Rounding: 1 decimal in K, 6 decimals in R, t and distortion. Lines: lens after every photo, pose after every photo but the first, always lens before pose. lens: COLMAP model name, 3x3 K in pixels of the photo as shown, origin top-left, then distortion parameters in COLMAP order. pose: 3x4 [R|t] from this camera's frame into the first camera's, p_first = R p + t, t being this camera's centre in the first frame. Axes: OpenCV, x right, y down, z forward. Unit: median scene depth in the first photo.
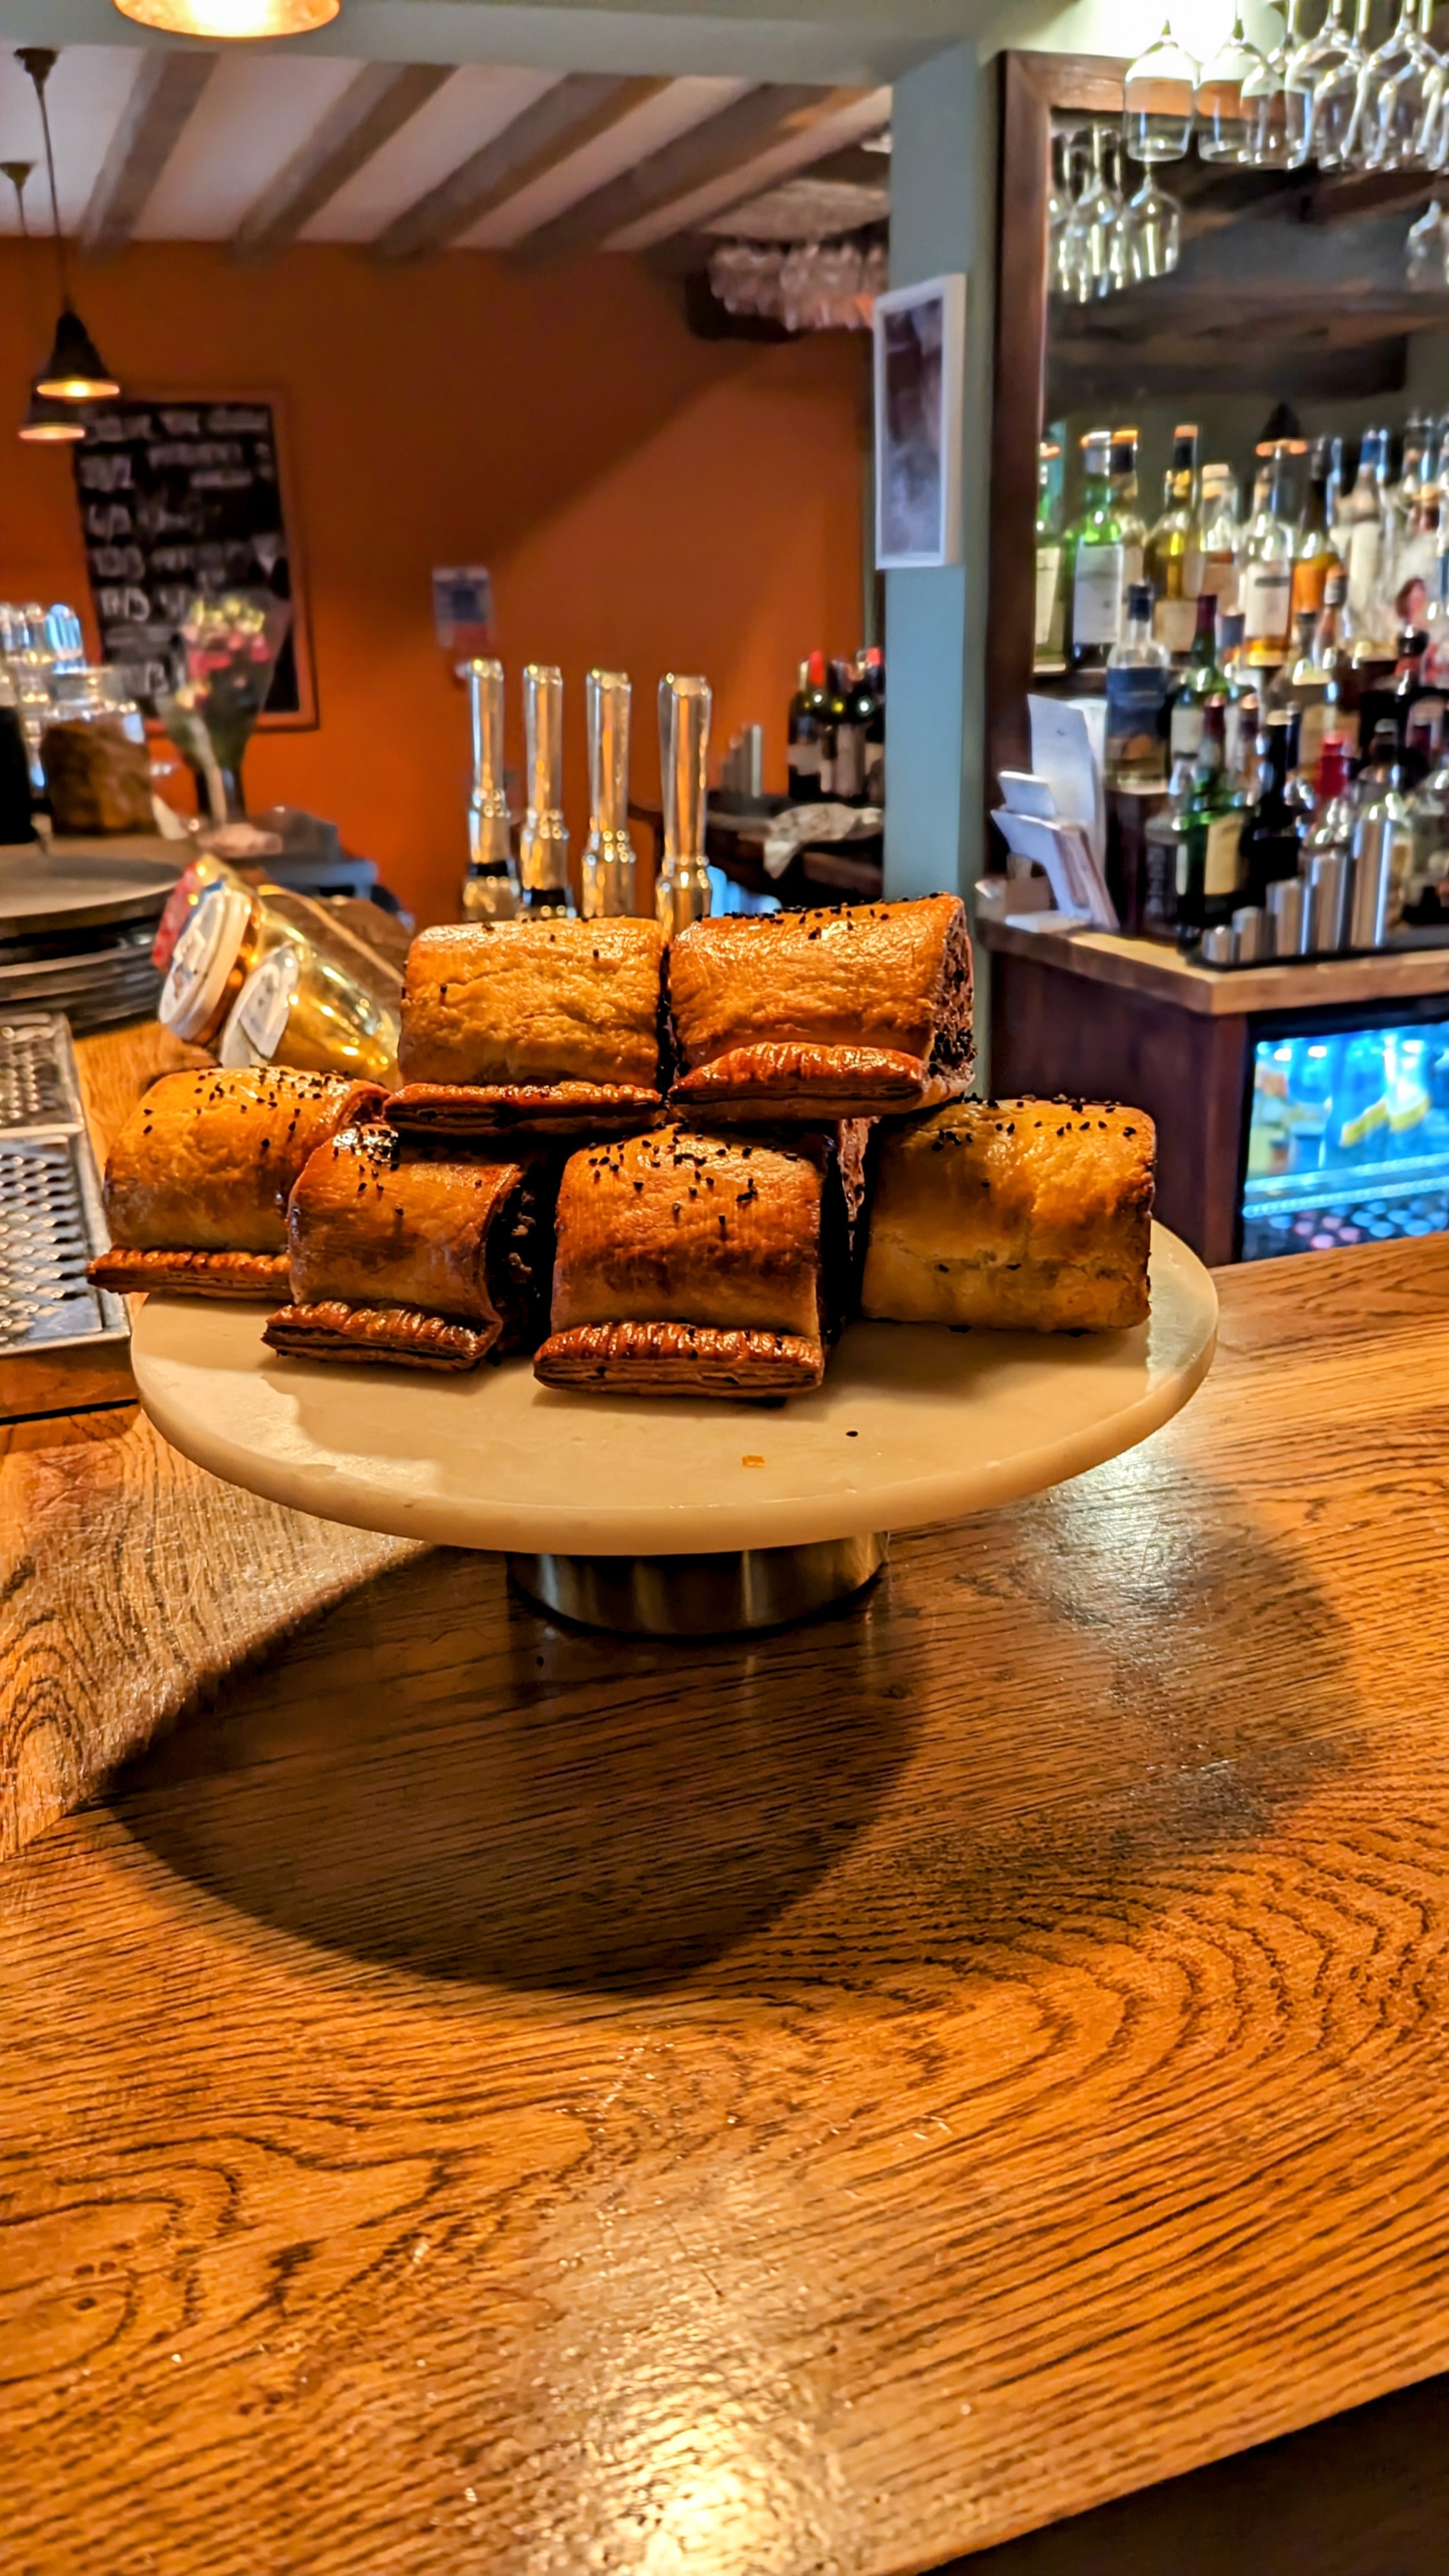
lens RADIAL K [[1843.7, 0, 717.7], [0, 1843.7, 1279.7], [0, 0, 1]] dist [0.000024, -0.003525]
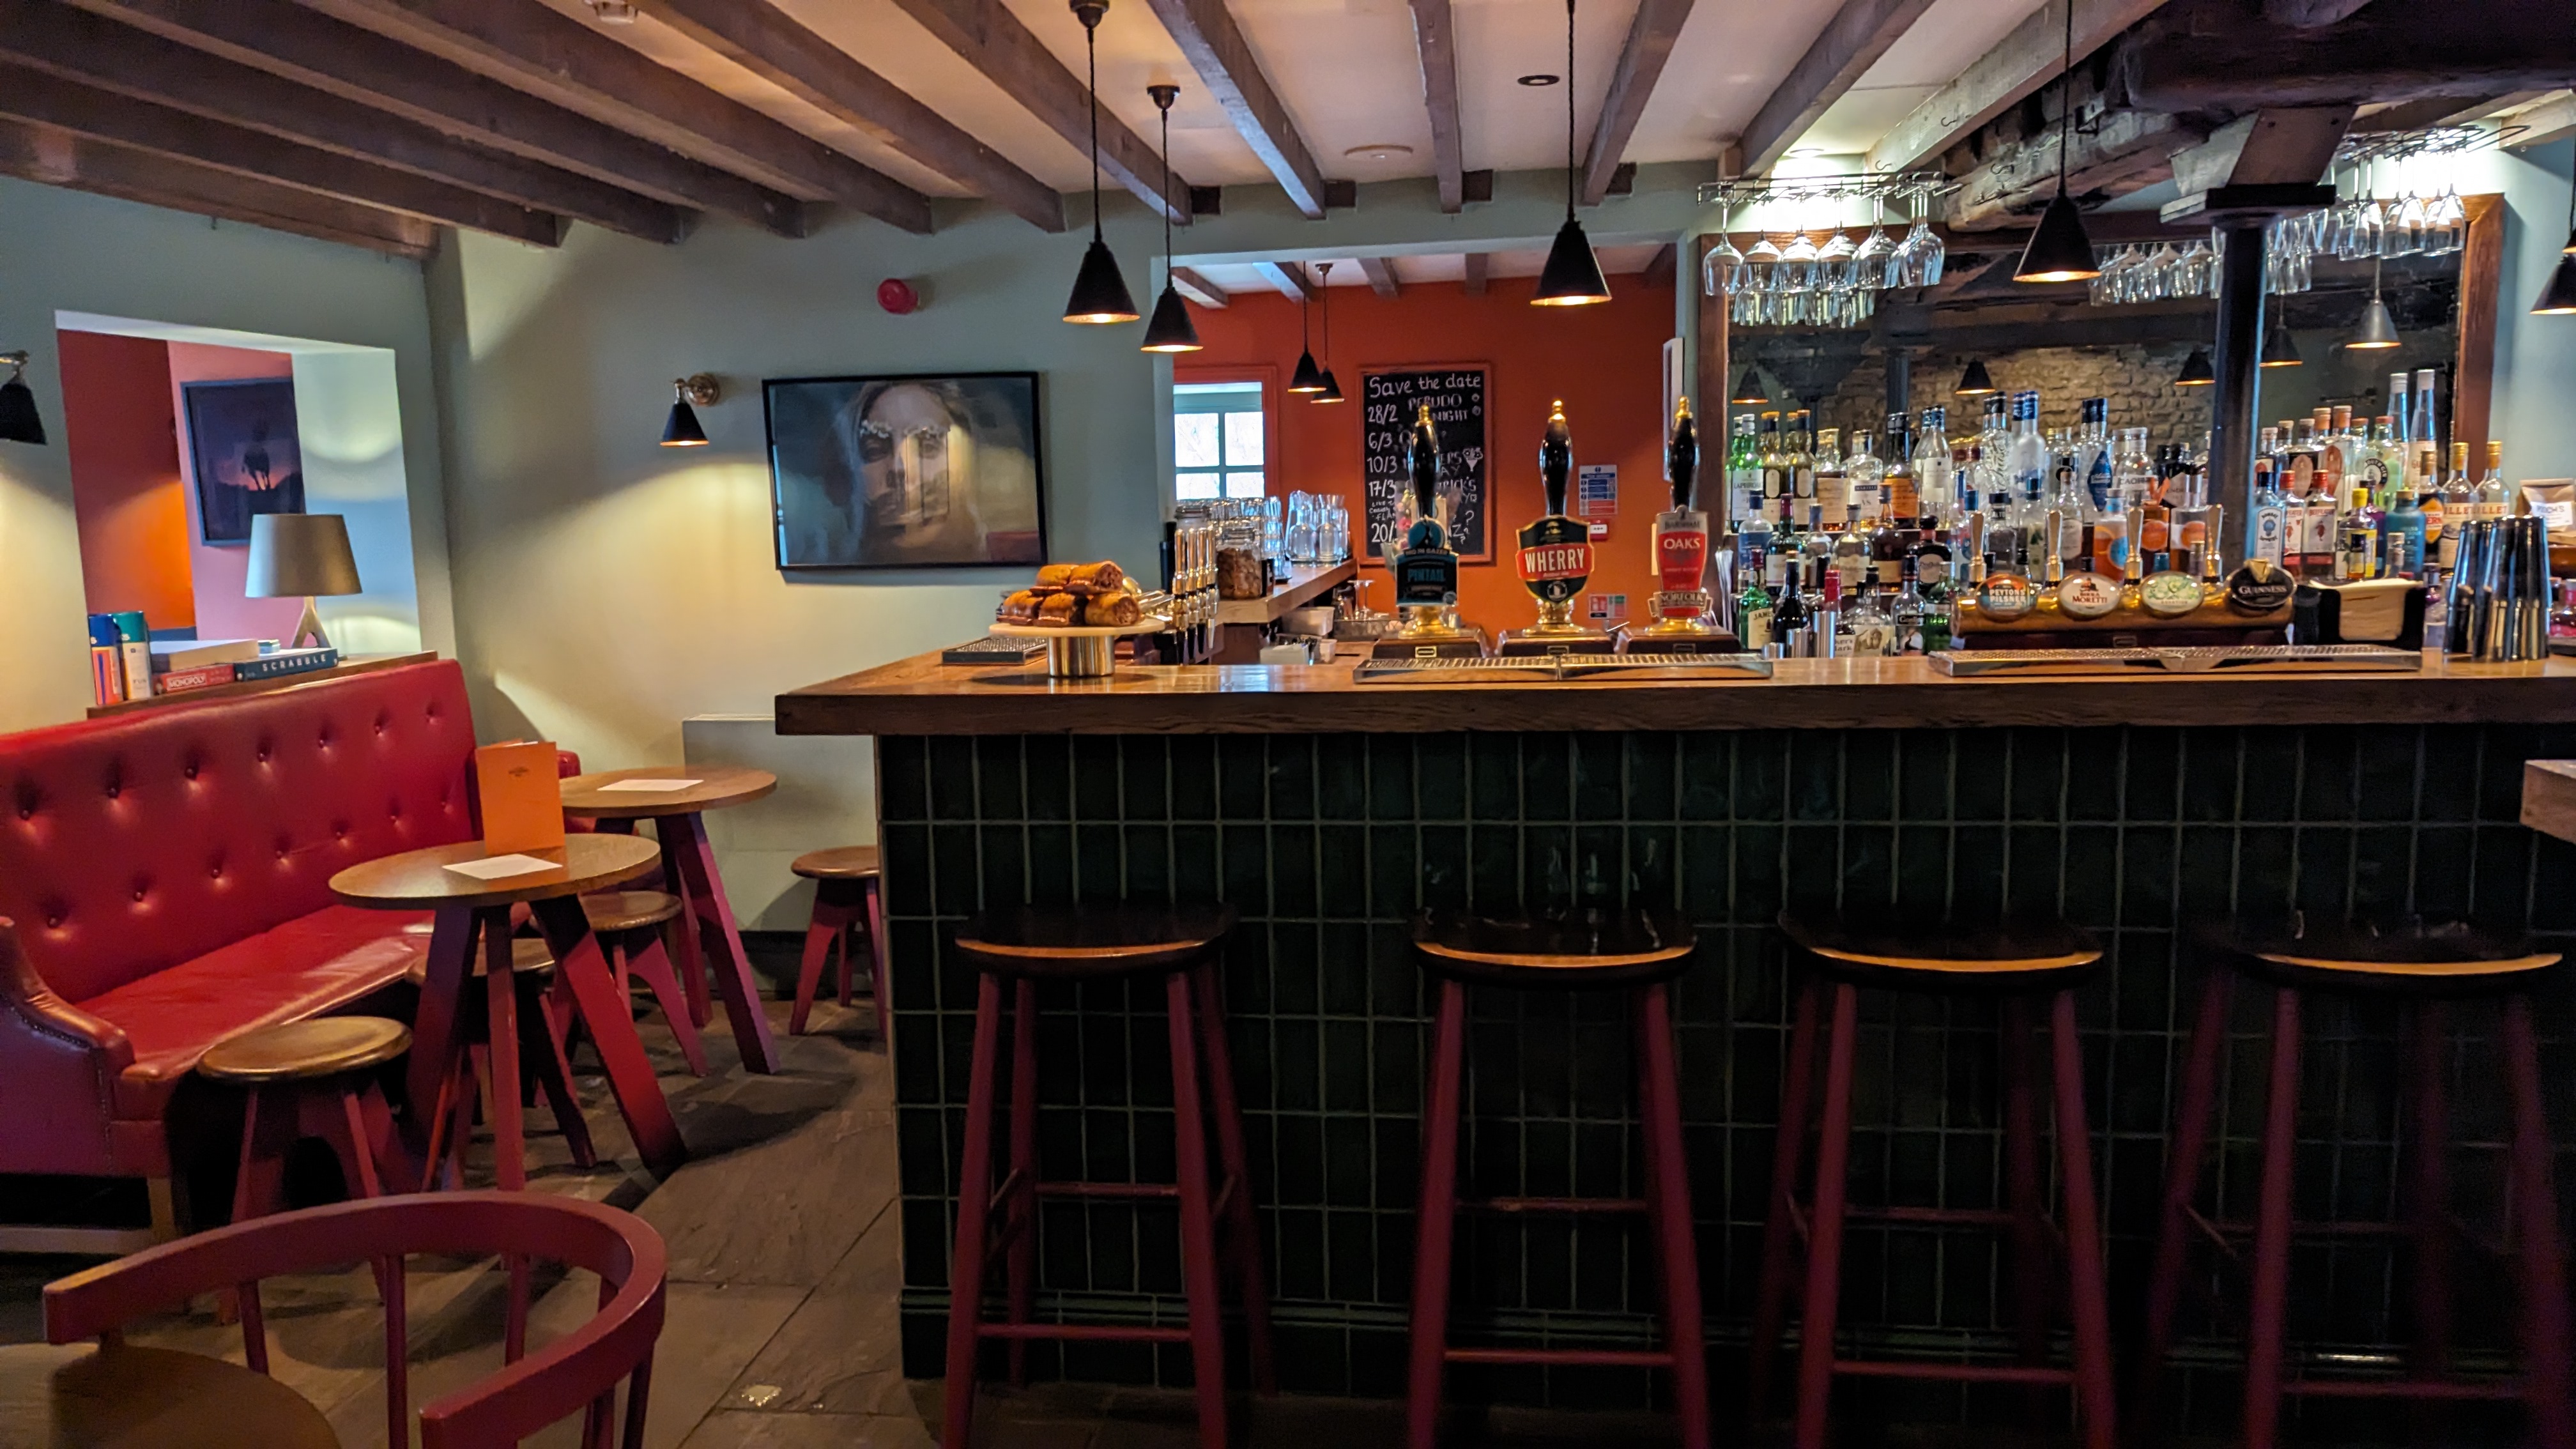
lens RADIAL K [[1843.7, 0, 1285.0], [0, 1843.7, 724.9], [0, 0, 1]] dist [0.000024, -0.003525]
pose [[0.893577, 0.059274, -0.444979, 0.339878], [-0.152106, 0.972587, -0.175894, 0.136019], [0.422355, 0.224859, 0.878097, -0.420635]]
